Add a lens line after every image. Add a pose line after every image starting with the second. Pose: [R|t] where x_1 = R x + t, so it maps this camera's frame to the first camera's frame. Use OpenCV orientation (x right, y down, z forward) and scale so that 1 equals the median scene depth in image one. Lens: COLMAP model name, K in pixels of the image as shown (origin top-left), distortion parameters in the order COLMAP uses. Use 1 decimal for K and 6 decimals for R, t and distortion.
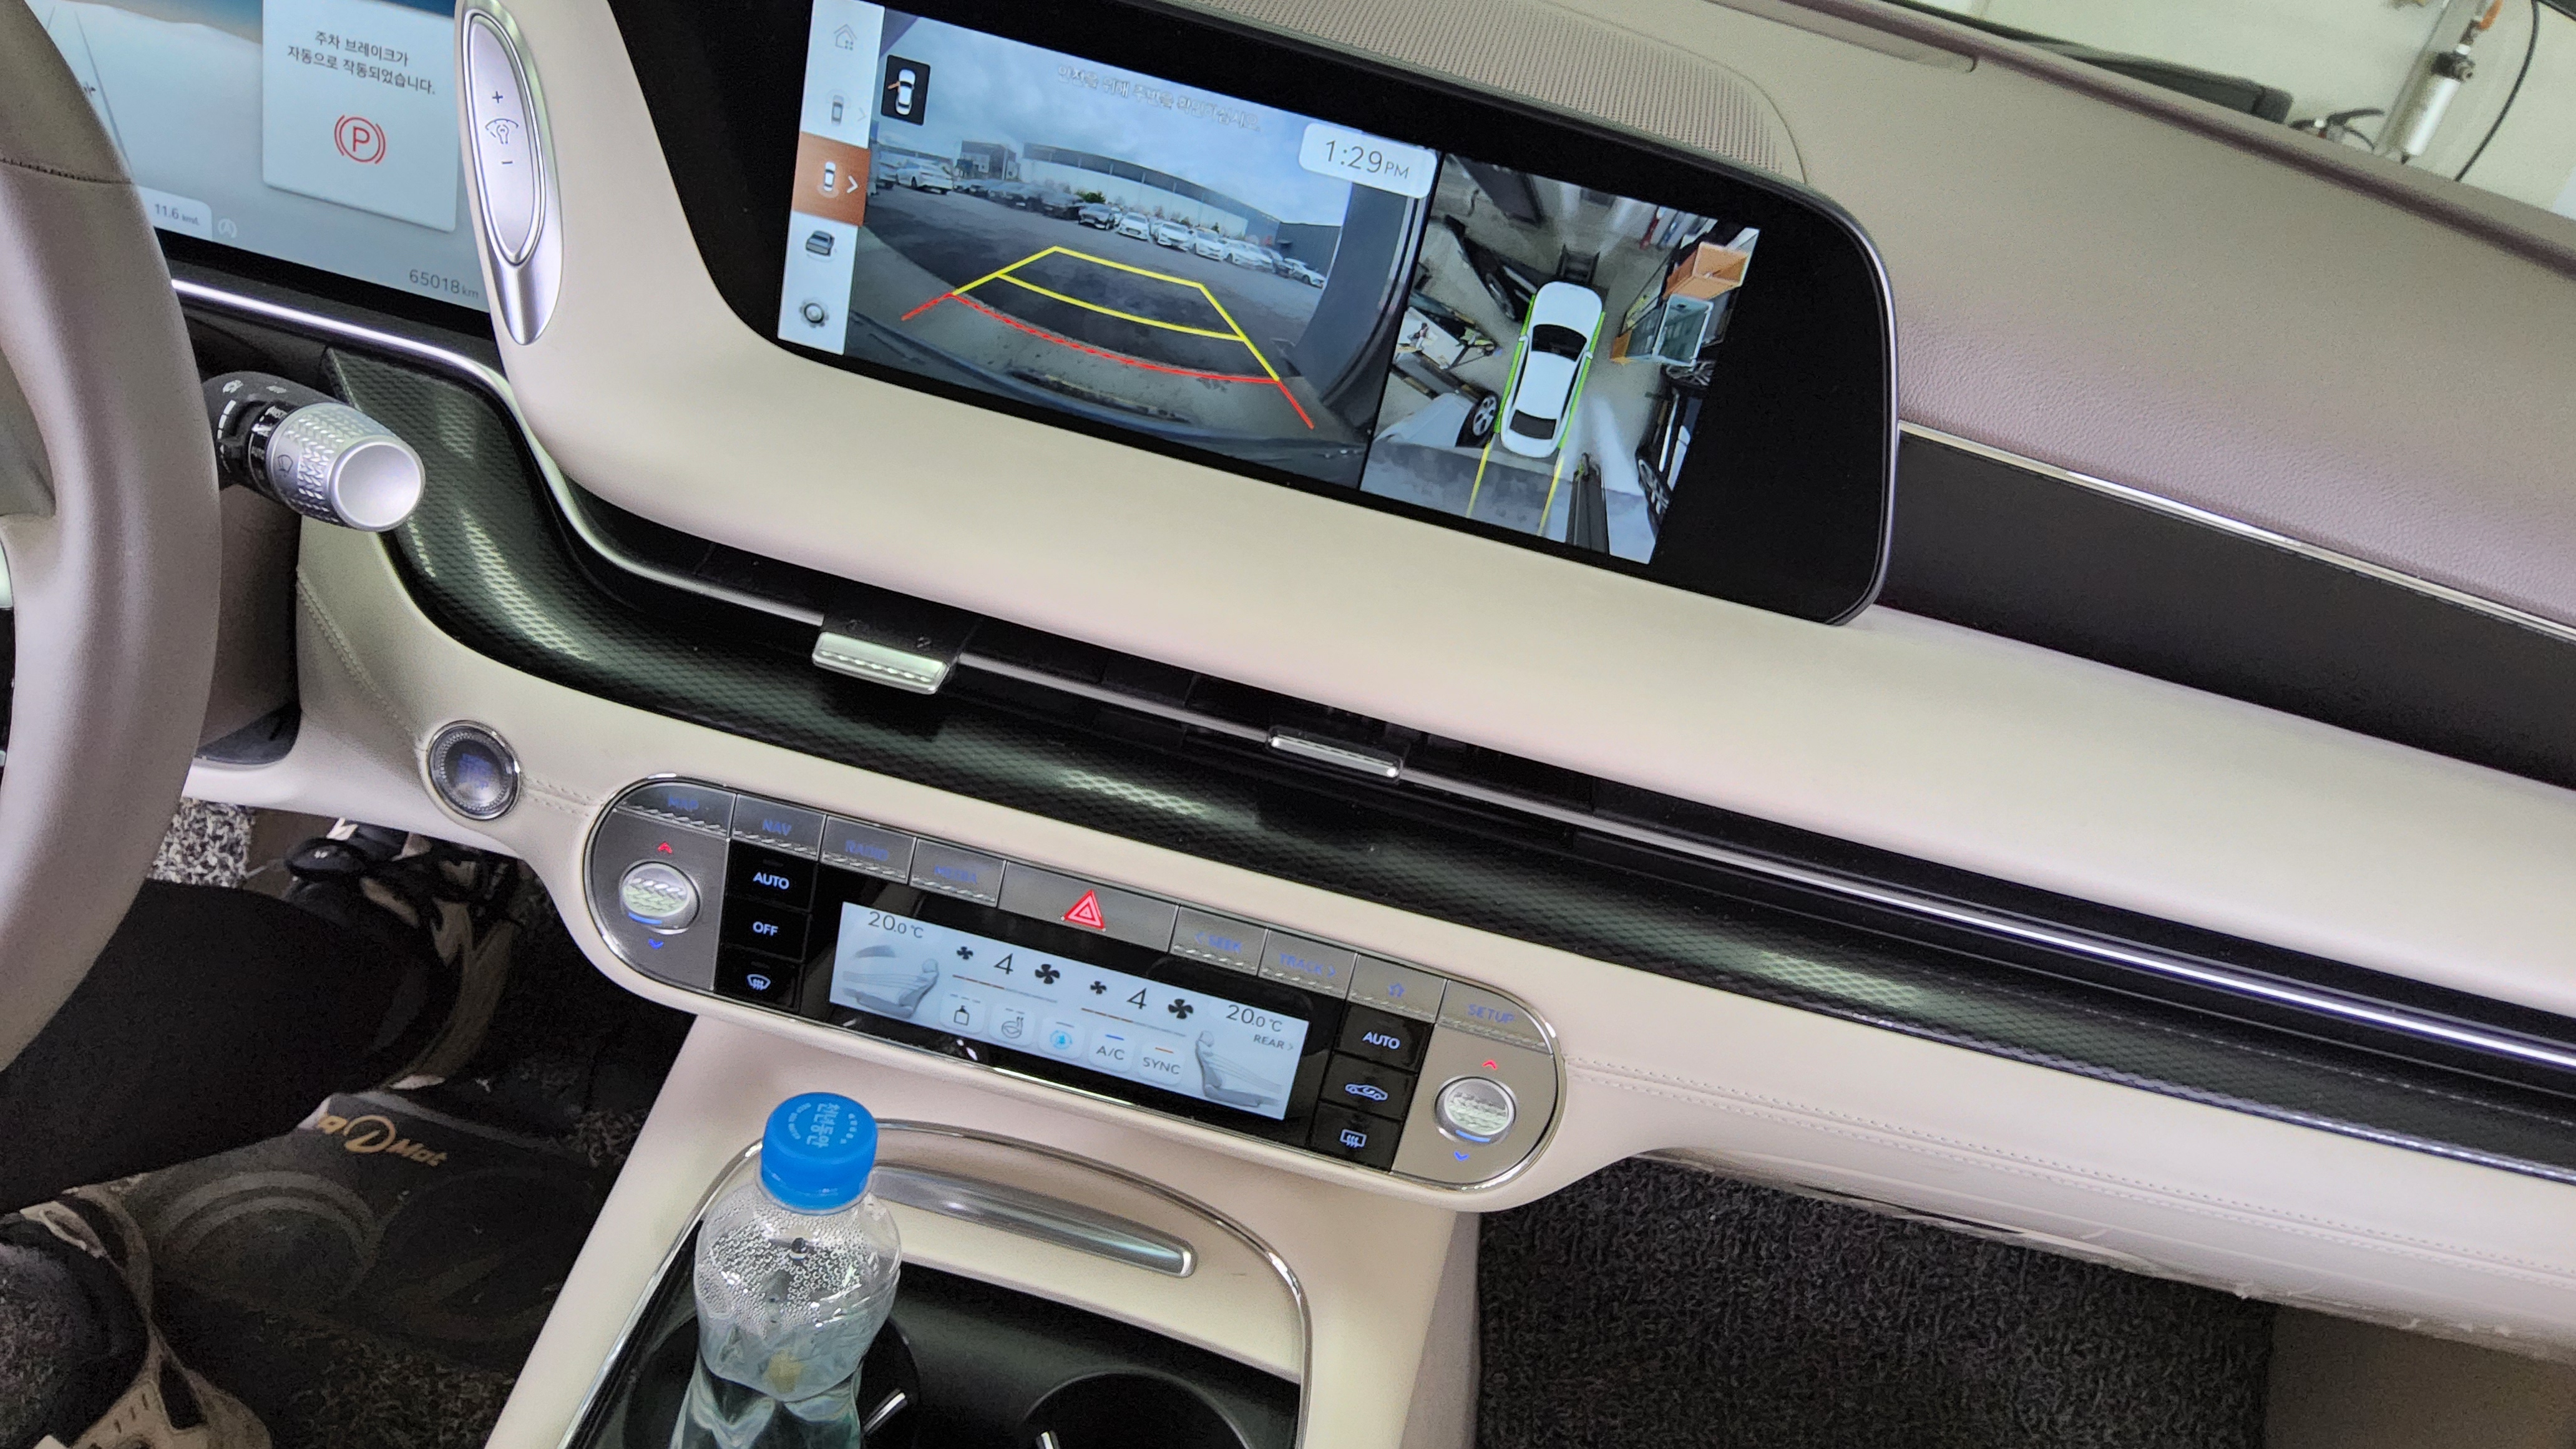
lens RADIAL K [[1918.9, 0, 1282.2], [0, 1918.9, 709.5], [0, 0, 1]] dist [0.083151, -0.125161]
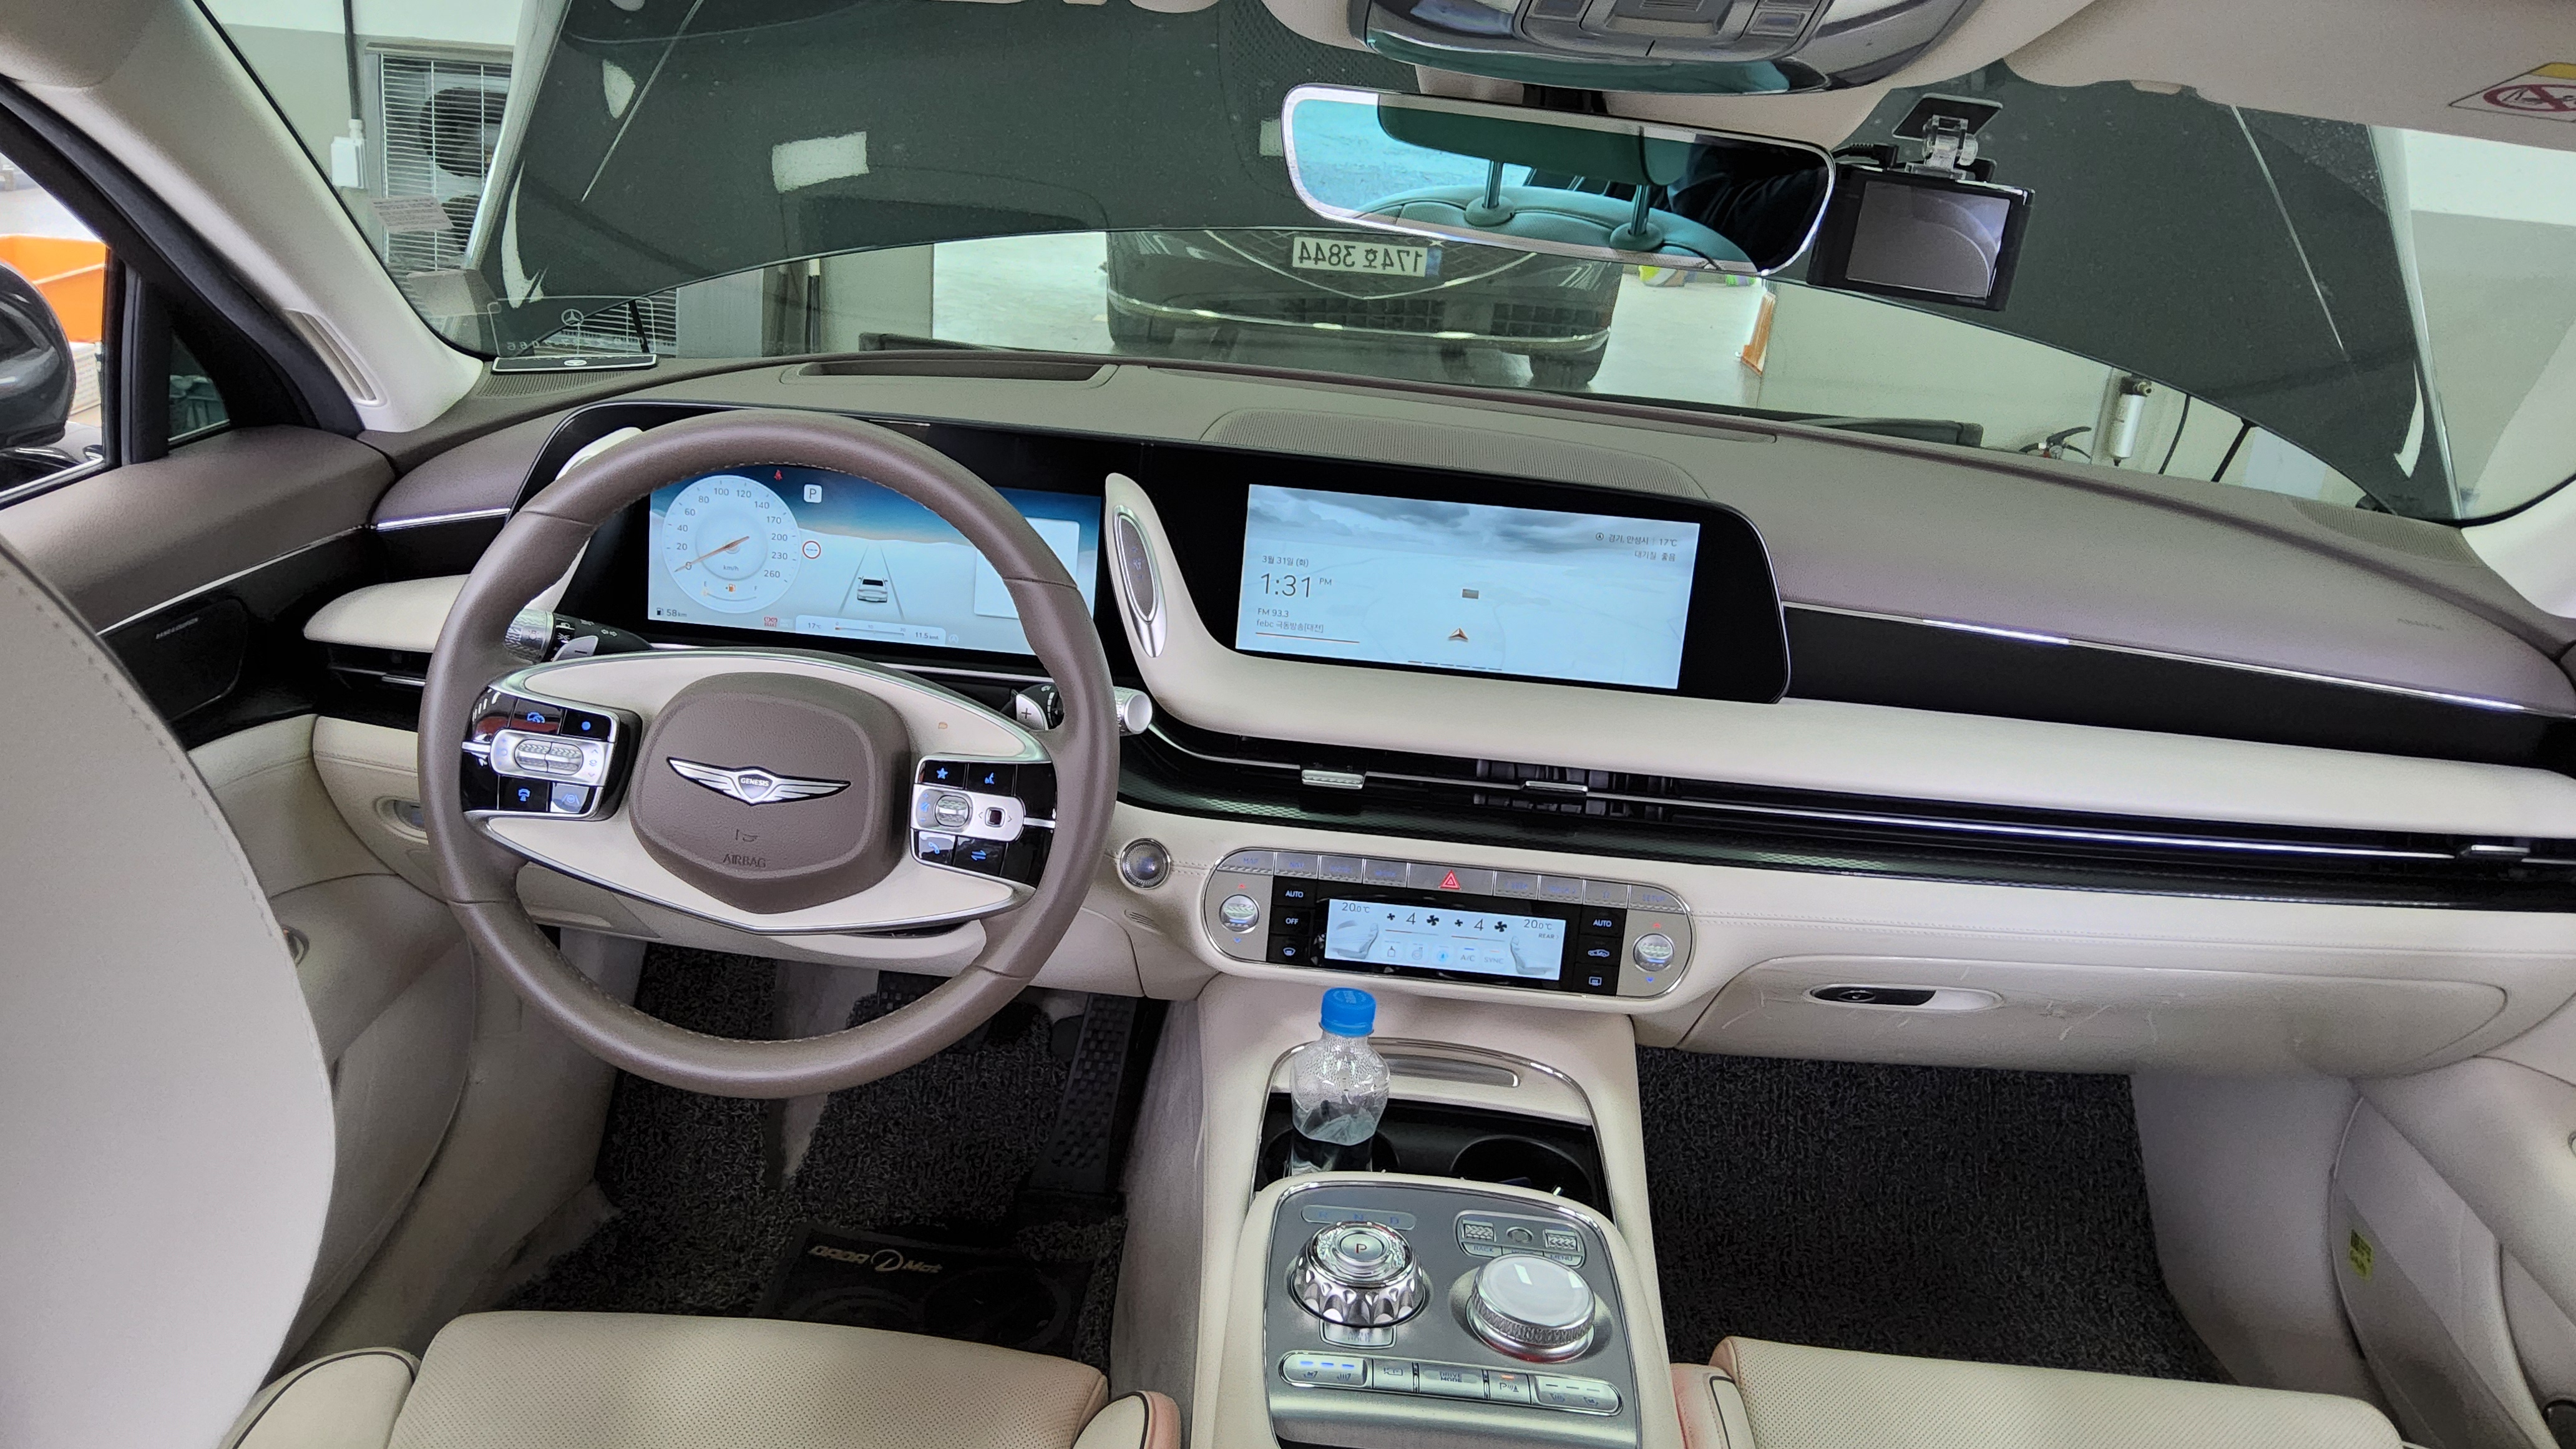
lens RADIAL K [[1918.9, 0, 1282.2], [0, 1918.9, 709.5], [0, 0, 1]] dist [0.083151, -0.125161]
pose [[0.984971, -0.155049, 0.076104, -0.389428], [0.168128, 0.961622, -0.216834, 0.329104], [-0.039563, 0.226370, 0.973238, -0.989345]]
